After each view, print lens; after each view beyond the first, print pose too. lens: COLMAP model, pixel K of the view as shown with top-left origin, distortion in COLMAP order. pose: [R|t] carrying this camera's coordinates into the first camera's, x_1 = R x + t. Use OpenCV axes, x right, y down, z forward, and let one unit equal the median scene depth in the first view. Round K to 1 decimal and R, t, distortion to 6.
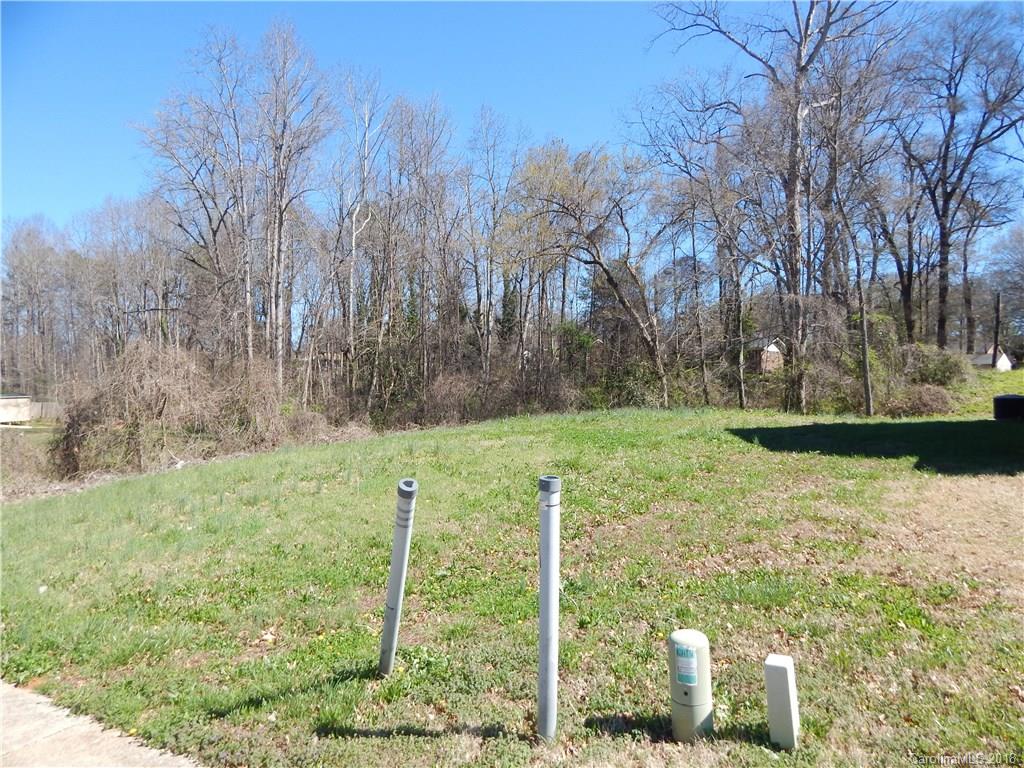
lens RADIAL K [[674.7, 0, 512.0], [0, 674.7, 384.0], [0, 0, 1]] dist [-0.001402, 0.001134]
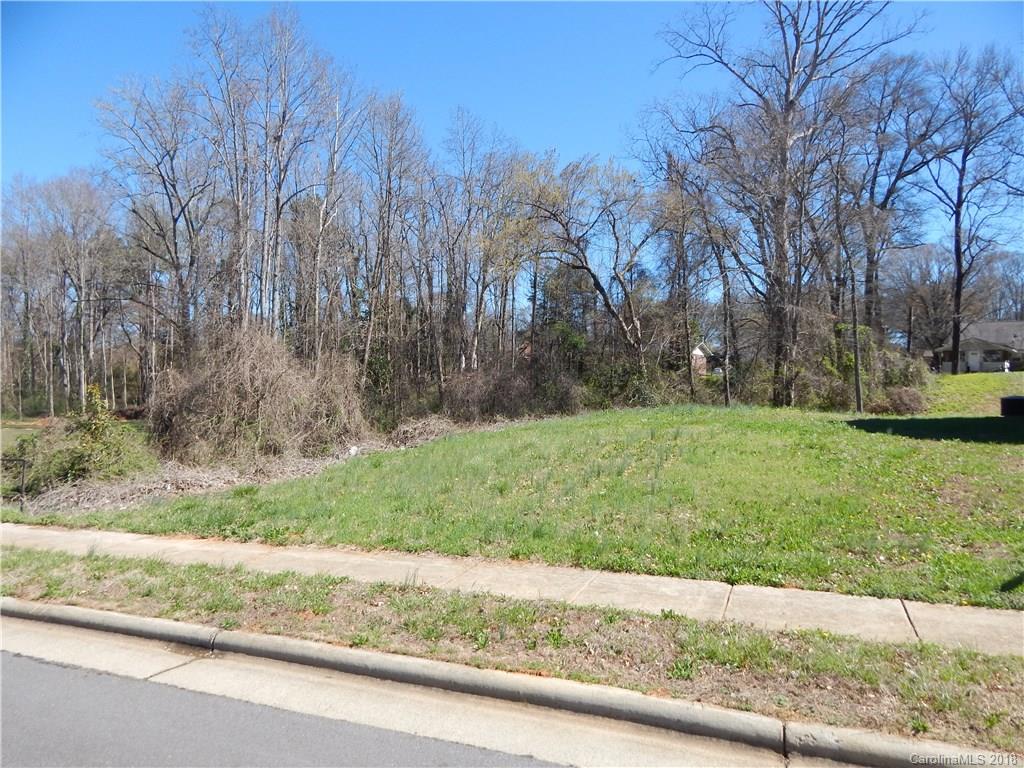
lens RADIAL K [[674.7, 0, 512.0], [0, 674.7, 384.0], [0, 0, 1]] dist [-0.001402, 0.001134]
pose [[0.988275, 0.012841, 0.152143, -0.148719], [-0.013077, 0.999914, 0.000552, 0.002892], [-0.152123, -0.002536, 0.988358, -0.027330]]
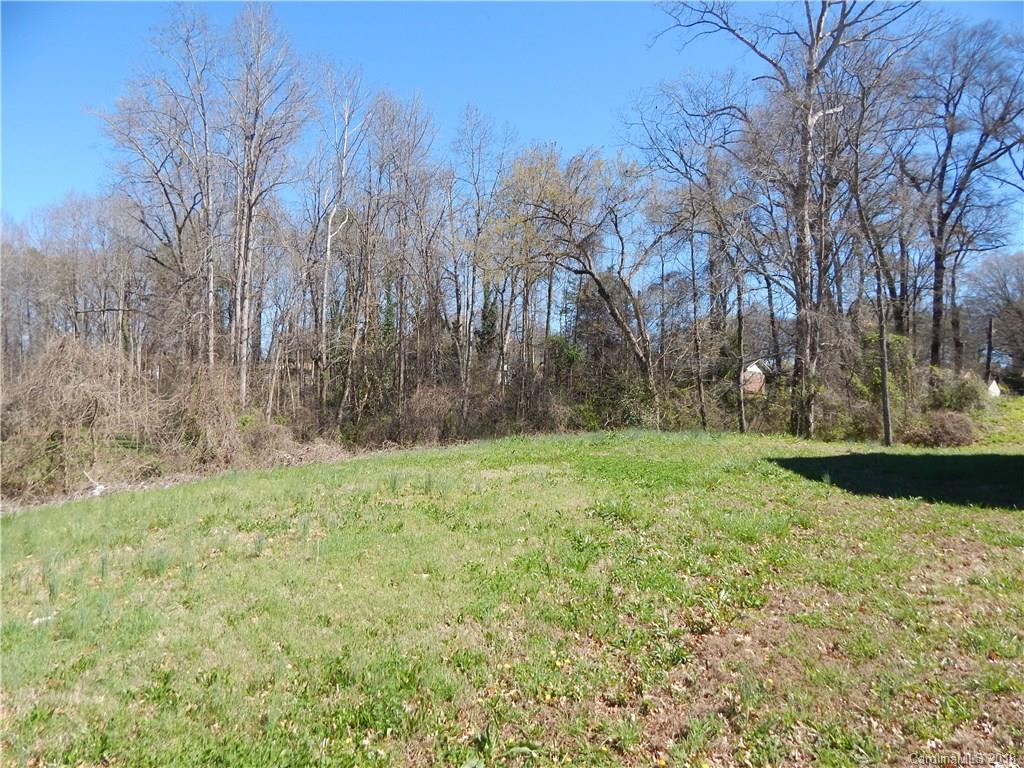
lens RADIAL K [[676.0, 0, 512.0], [0, 676.0, 384.0], [0, 0, 1]] dist [-0.000617, -0.000773]
pose [[0.998916, 0.025621, 0.038852, -0.013218], [-0.024752, 0.999436, -0.022699, 0.000024], [-0.039411, 0.021713, 0.998987, 0.063915]]
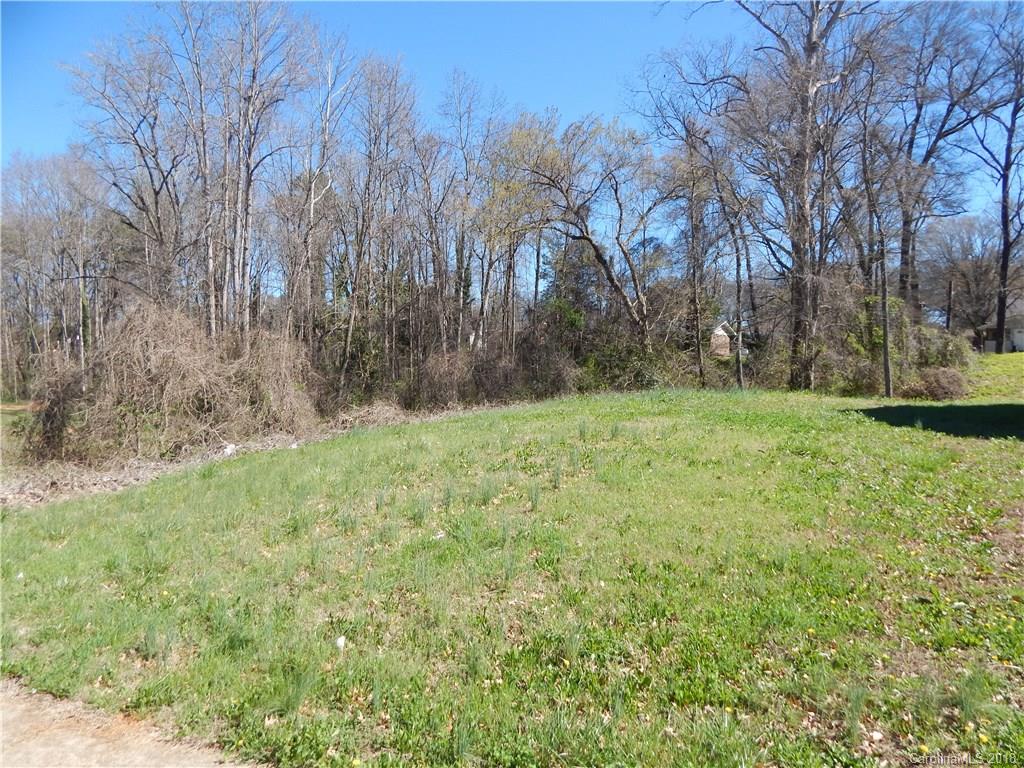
lens RADIAL K [[674.7, 0, 512.0], [0, 674.7, 384.0], [0, 0, 1]] dist [-0.001402, 0.001134]
pose [[0.993775, 0.007589, 0.111146, -0.087039], [-0.010693, 0.999569, 0.027354, 0.003420], [-0.110891, -0.028373, 0.993428, 0.047661]]
